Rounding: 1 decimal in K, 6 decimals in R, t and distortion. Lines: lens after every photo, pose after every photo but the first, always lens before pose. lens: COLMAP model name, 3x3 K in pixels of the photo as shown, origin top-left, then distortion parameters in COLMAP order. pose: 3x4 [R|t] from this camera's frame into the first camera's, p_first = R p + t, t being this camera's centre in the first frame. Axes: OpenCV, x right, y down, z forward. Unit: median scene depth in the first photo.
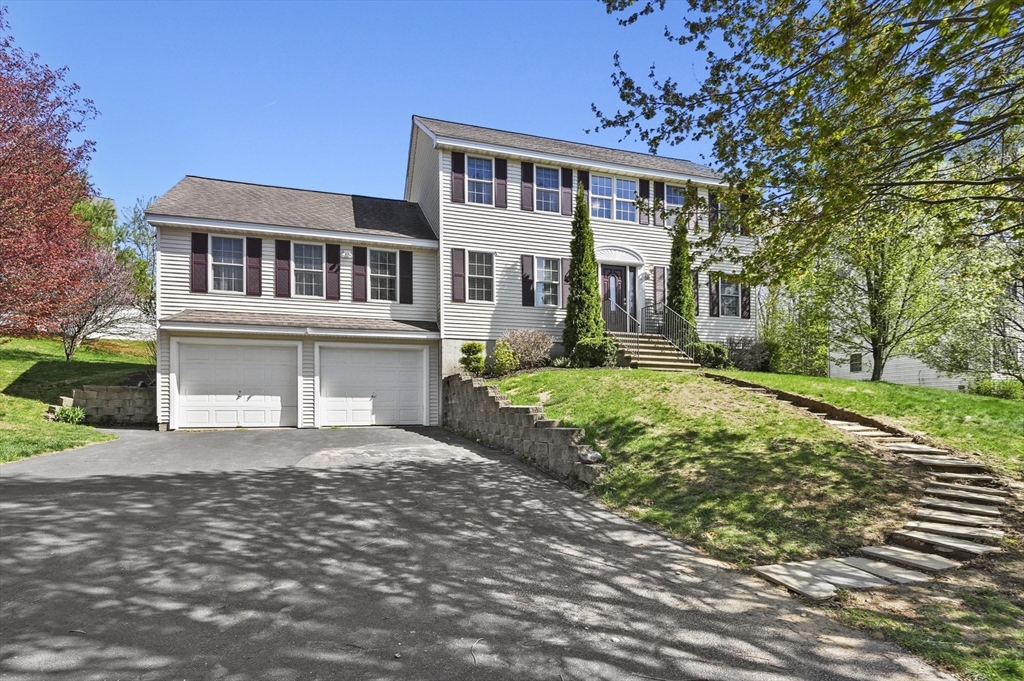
lens RADIAL K [[470.1, 0, 512.0], [0, 470.1, 340.5], [0, 0, 1]] dist [0.000910, 0.000160]
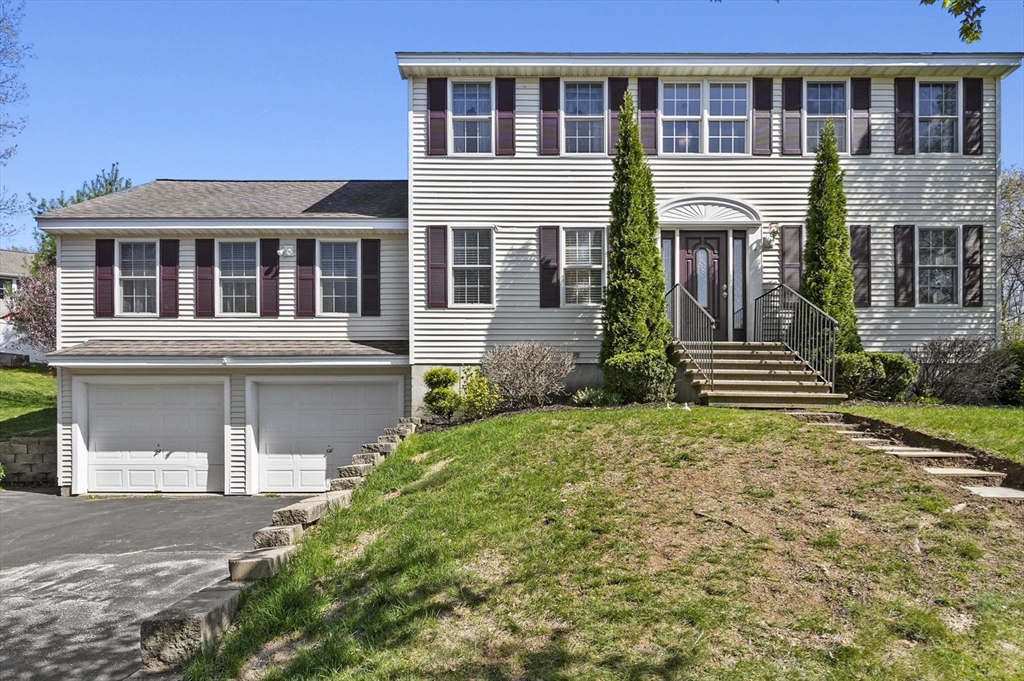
lens RADIAL K [[542.1, 0, 512.2], [0, 542.1, 395.2], [0, 0, 1]] dist [-0.000533, 0.000217]
pose [[0.958695, -0.024406, -0.283387, 0.194108], [0.036881, 0.998567, 0.038768, 0.013574], [0.282035, -0.047619, 0.958222, 0.297153]]
